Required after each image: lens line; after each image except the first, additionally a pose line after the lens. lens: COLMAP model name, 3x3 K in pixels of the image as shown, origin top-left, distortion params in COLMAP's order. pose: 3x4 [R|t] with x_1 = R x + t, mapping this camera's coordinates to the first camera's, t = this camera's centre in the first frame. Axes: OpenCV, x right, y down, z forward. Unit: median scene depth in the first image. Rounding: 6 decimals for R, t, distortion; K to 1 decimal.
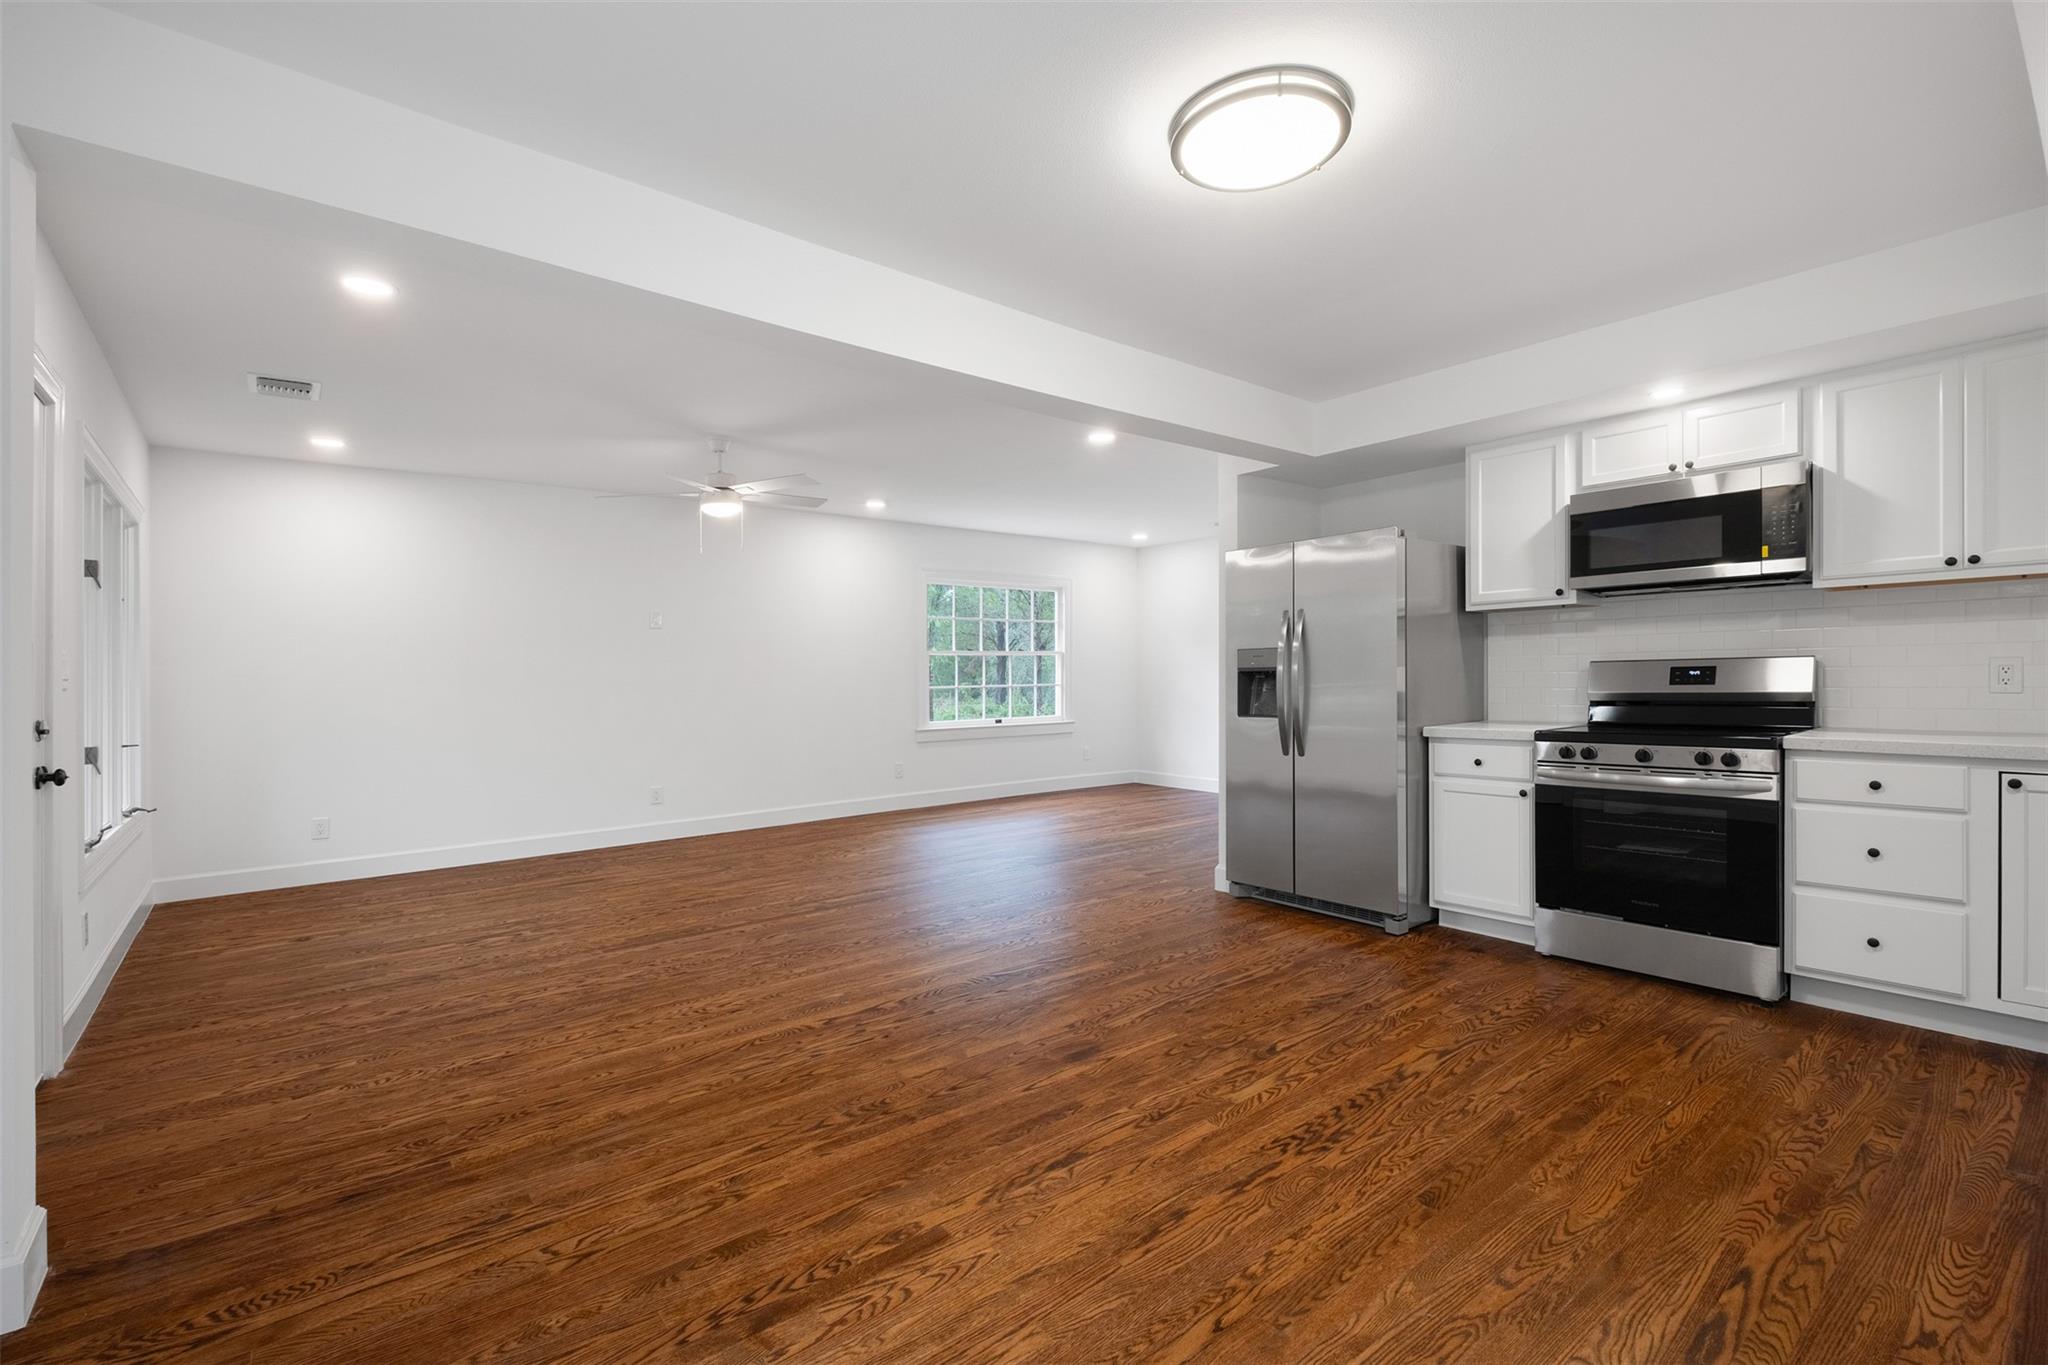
lens RADIAL K [[891.7, 0, 1016.9], [0, 891.7, 670.3], [0, 0, 1]] dist [0.005062, -0.007526]
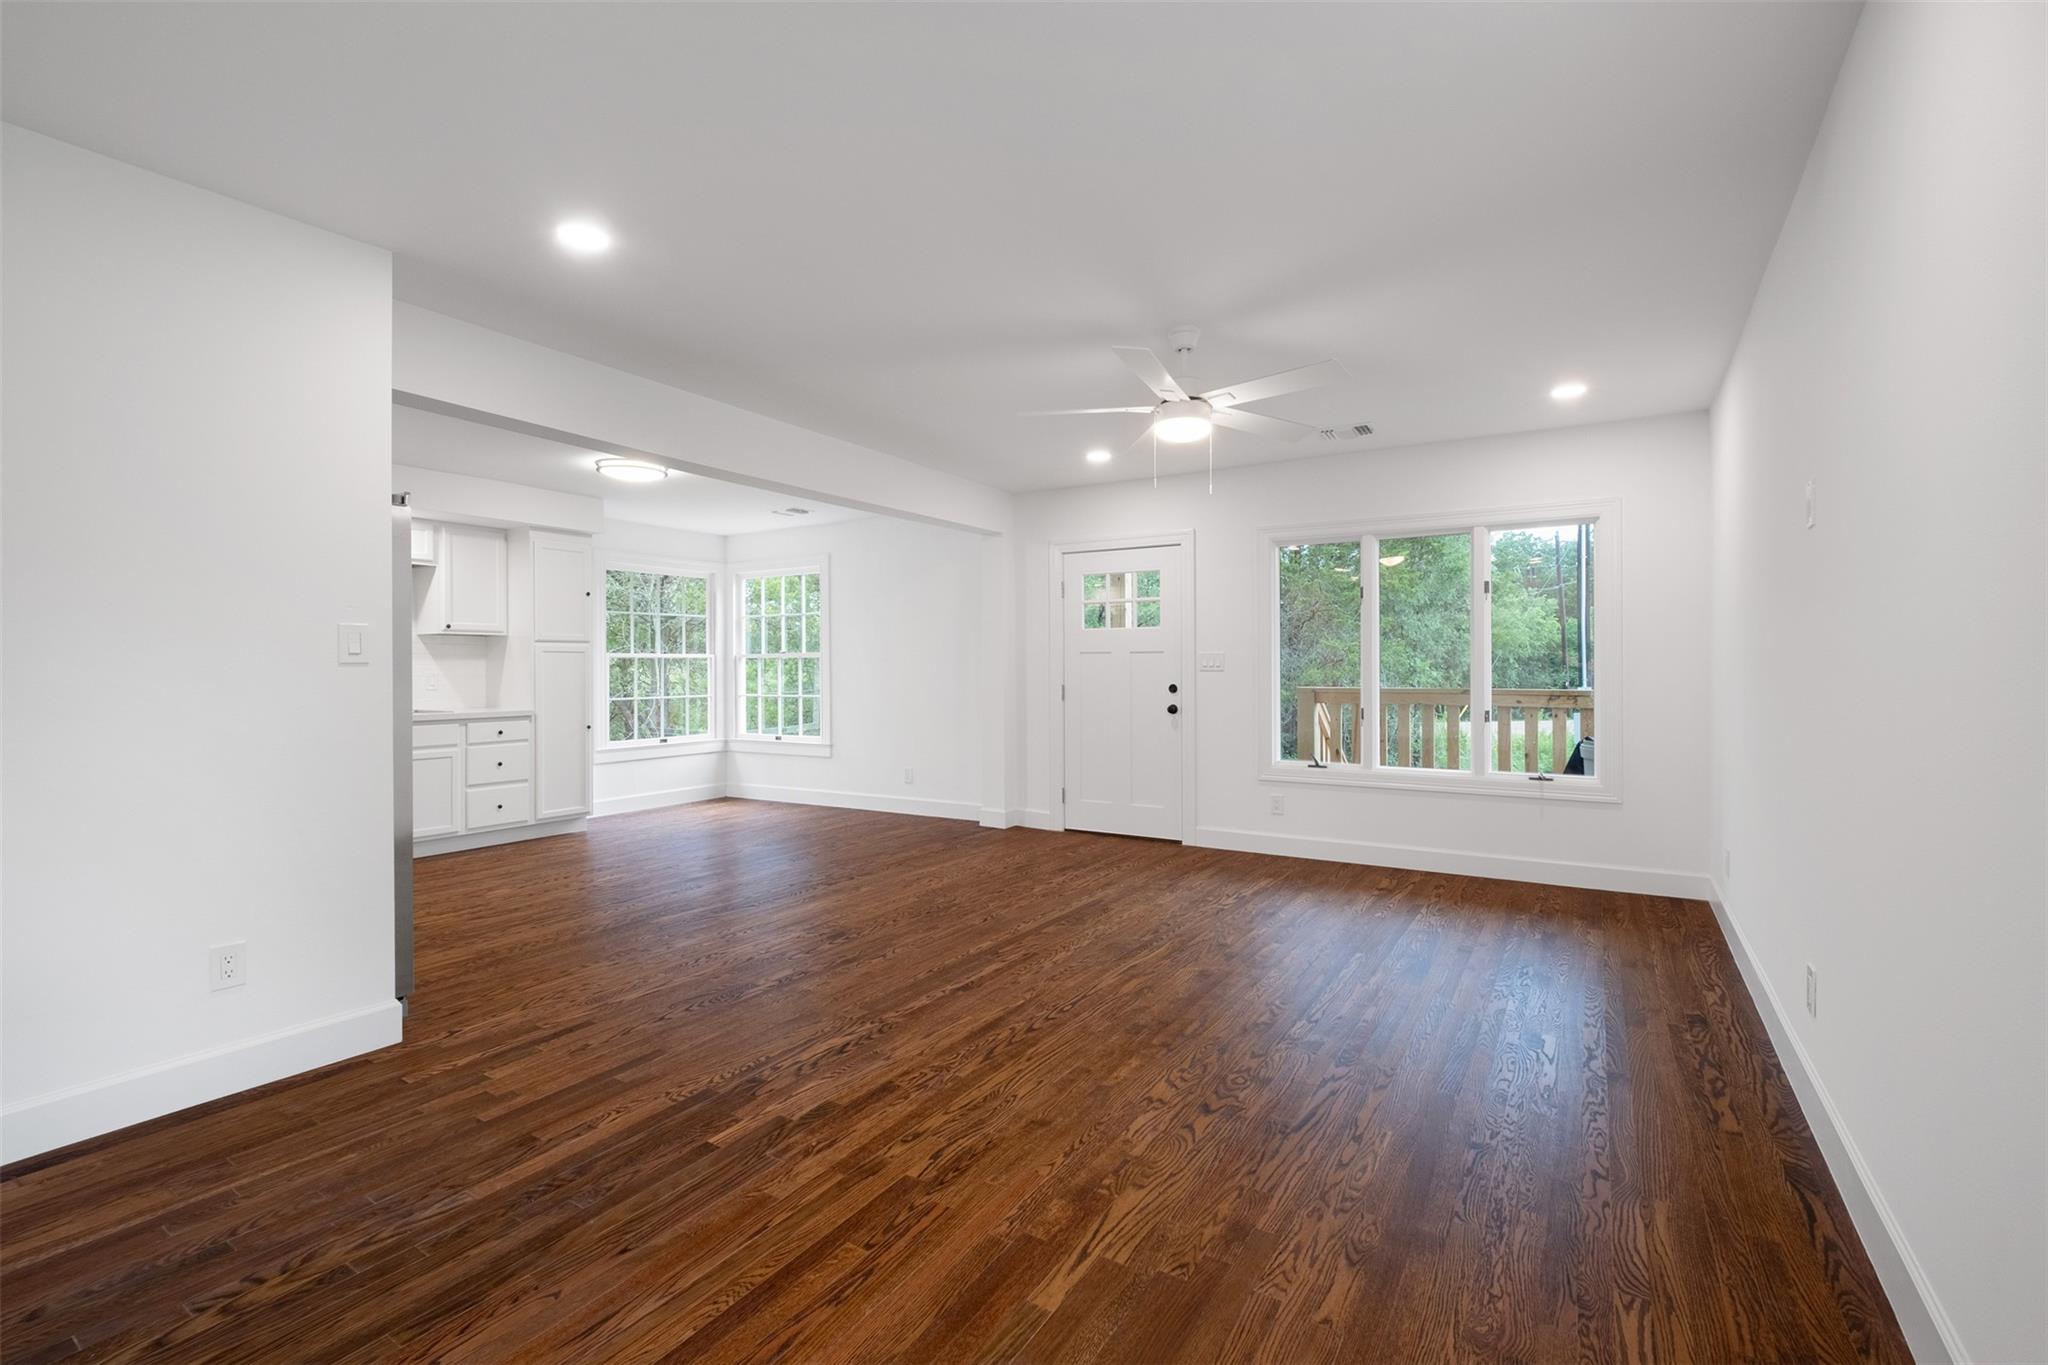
lens RADIAL K [[891.7, 0, 1016.9], [0, 891.7, 670.3], [0, 0, 1]] dist [0.005062, -0.007526]
pose [[-0.944801, 0.018760, -0.327109, 0.033000], [0.019332, 0.999812, 0.001501, 0.005654], [0.327075, -0.004906, -0.944986, 2.385477]]
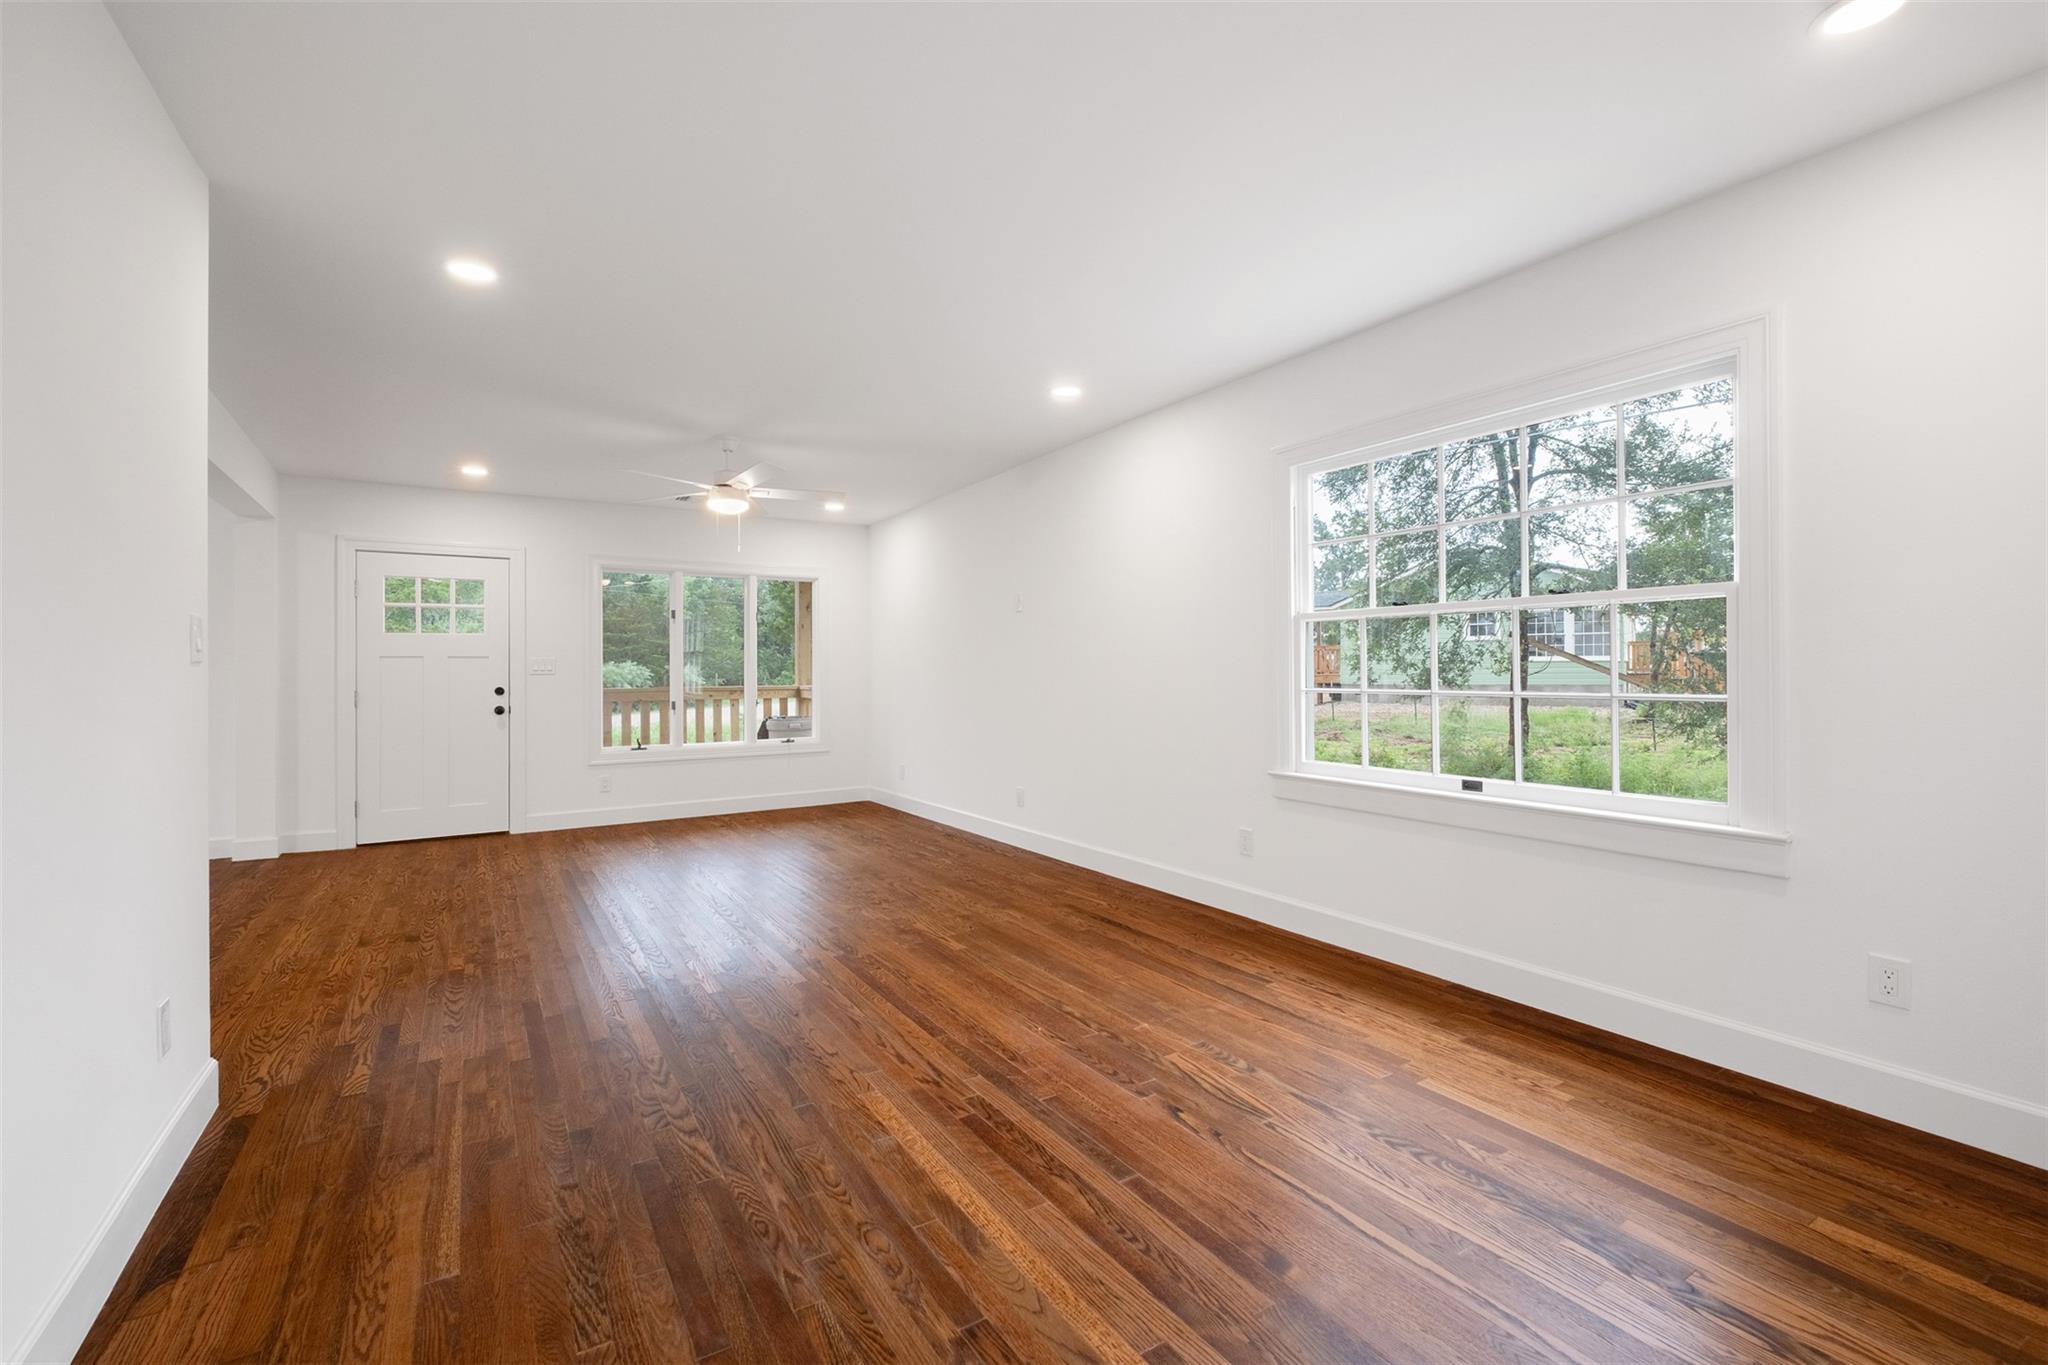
lens RADIAL K [[883.3, 0, 1018.7], [0, 883.3, 663.2], [0, 0, 1]] dist [0.006444, -0.007917]
pose [[-0.111437, 0.008662, -0.993734, 0.939529], [0.017072, 0.999831, 0.006801, -0.003086], [0.993625, -0.016207, -0.111566, 2.124506]]
